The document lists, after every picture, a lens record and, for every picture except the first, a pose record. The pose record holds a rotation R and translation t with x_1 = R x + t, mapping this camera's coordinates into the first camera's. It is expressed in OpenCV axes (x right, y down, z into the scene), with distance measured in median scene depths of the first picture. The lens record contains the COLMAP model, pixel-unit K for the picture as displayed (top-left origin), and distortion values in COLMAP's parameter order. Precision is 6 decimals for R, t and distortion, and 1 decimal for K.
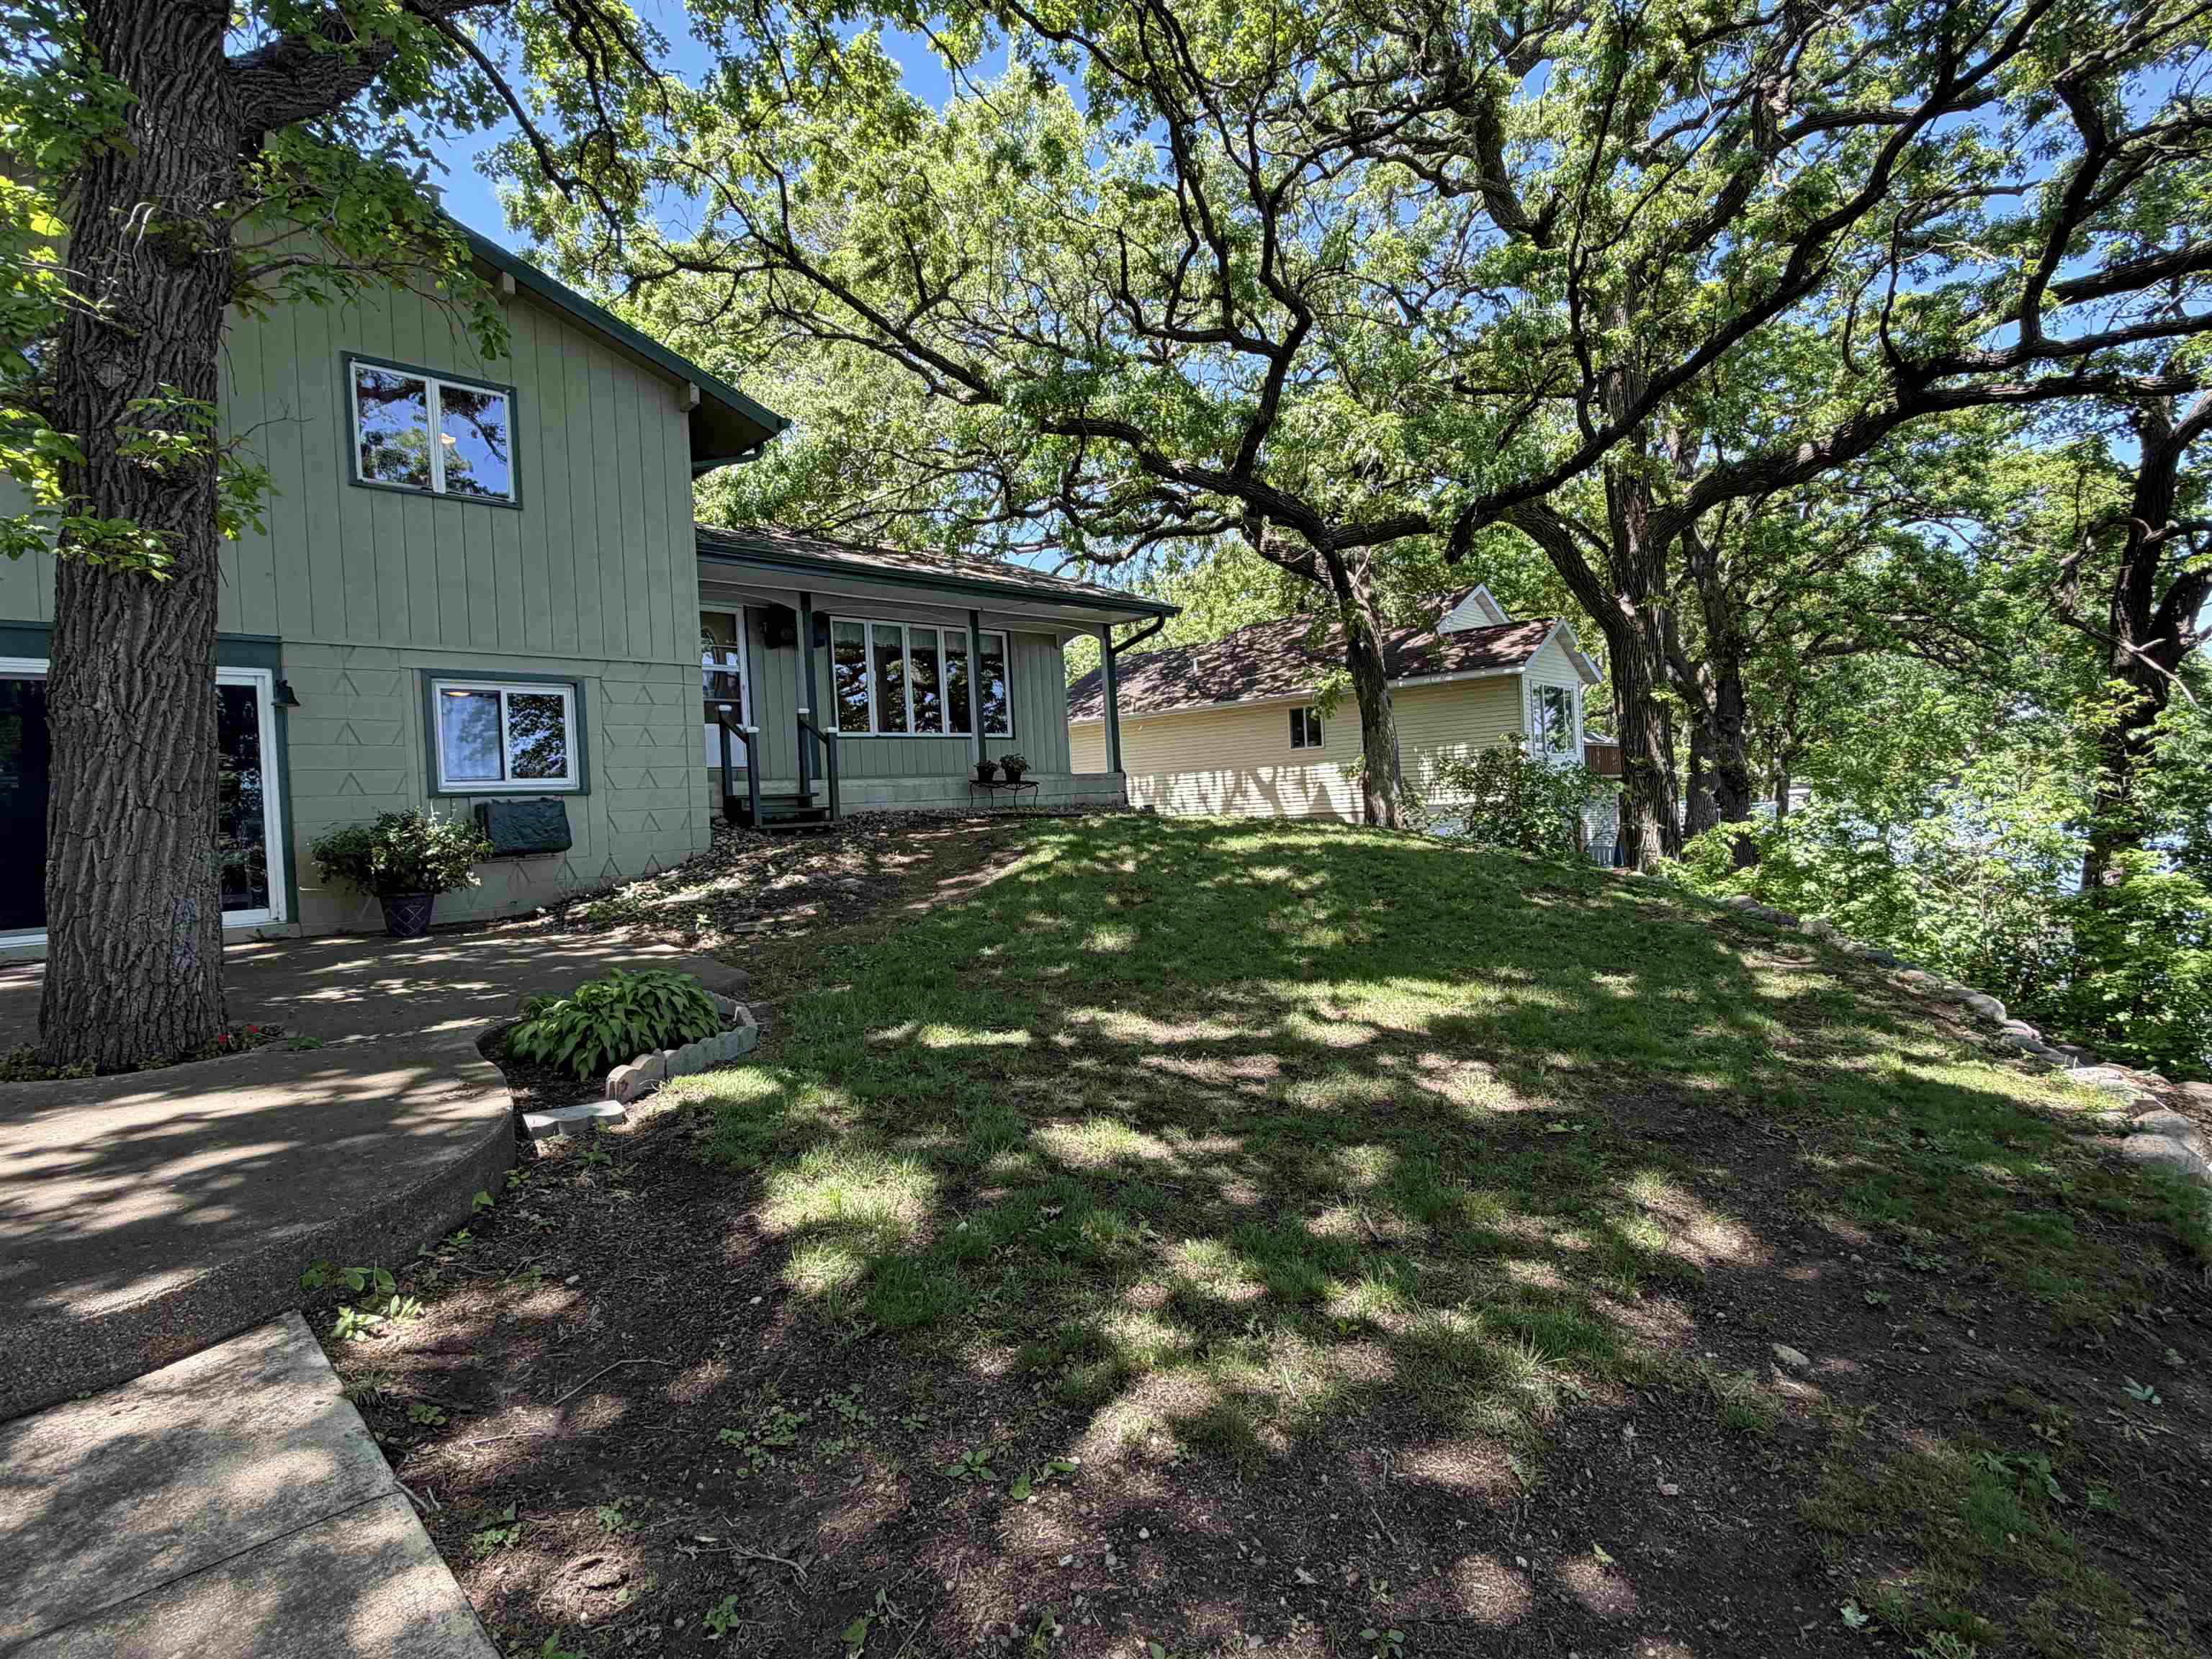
lens RADIAL K [[1118.1, 0, 1106.7], [0, 1118.1, 824.8], [0, 0, 1]] dist [0.000841, 0.000865]
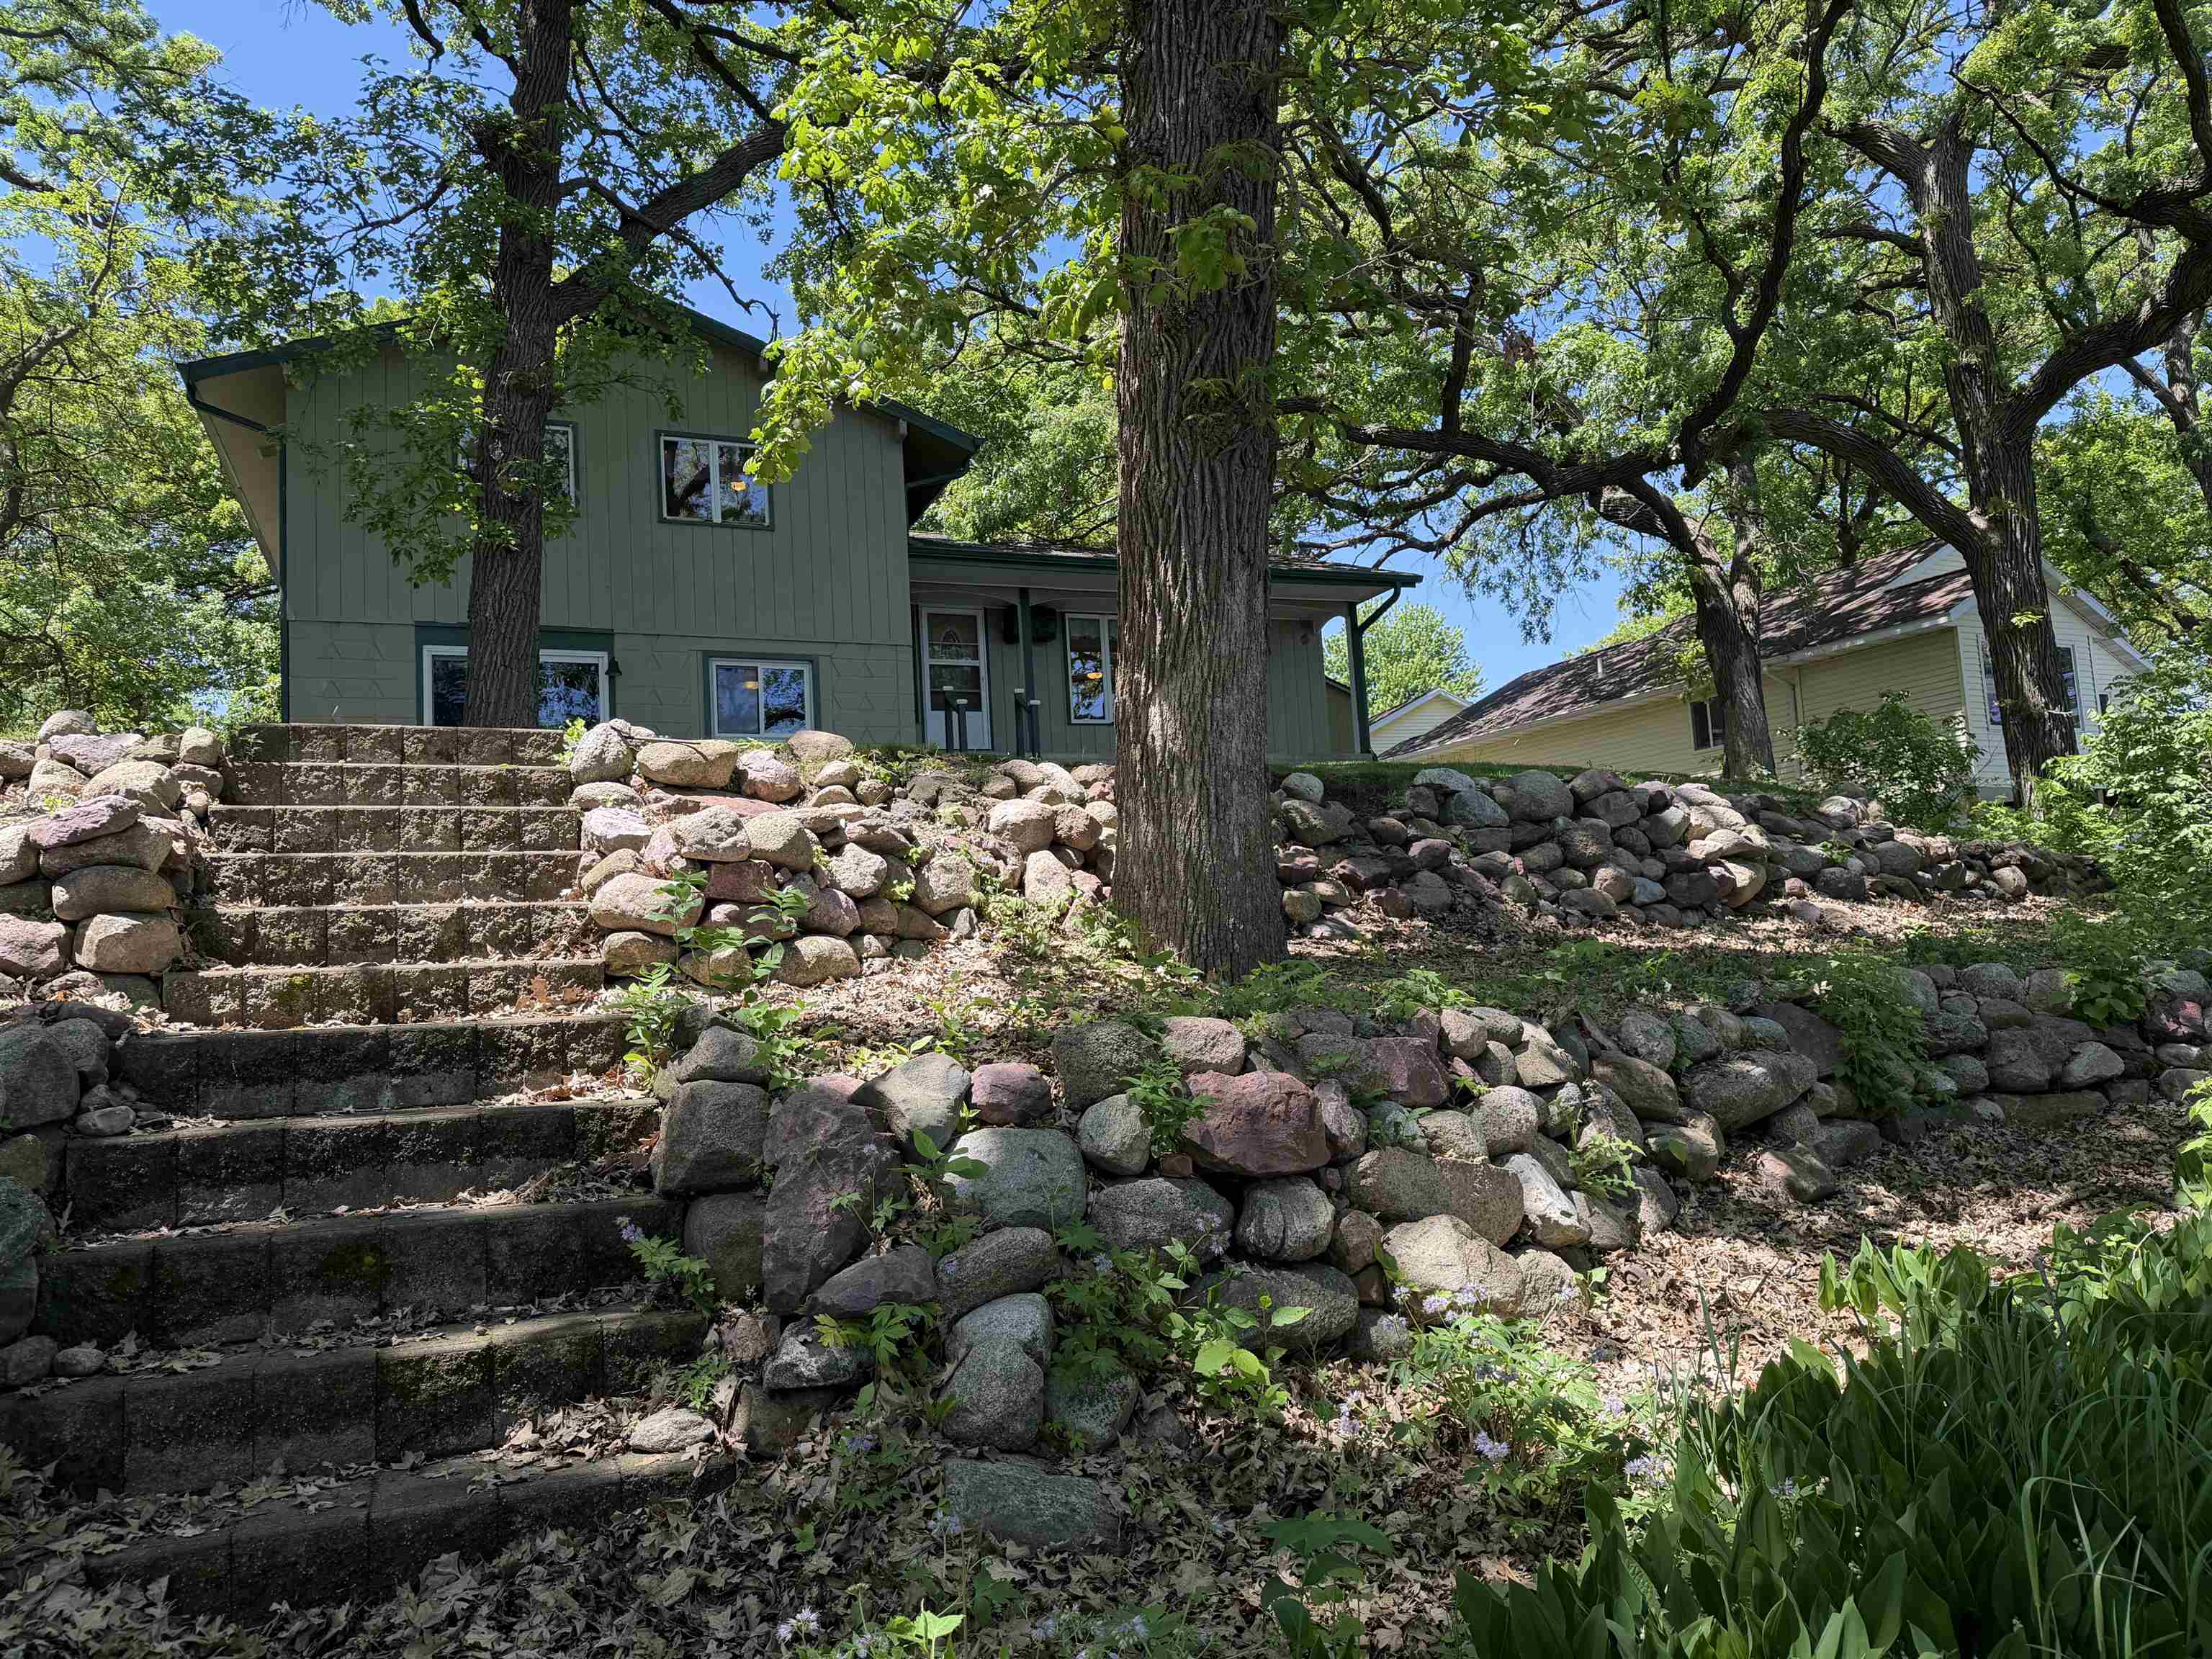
lens RADIAL K [[1533.7, 0, 1106.4], [0, 1533.7, 834.5], [0, 0, 1]] dist [0.057521, -0.001758]
pose [[0.922611, -0.034314, -0.384201, 0.434472], [-0.000226, 0.995987, -0.089497, 0.197153], [0.385731, 0.082658, 0.918901, -0.404289]]
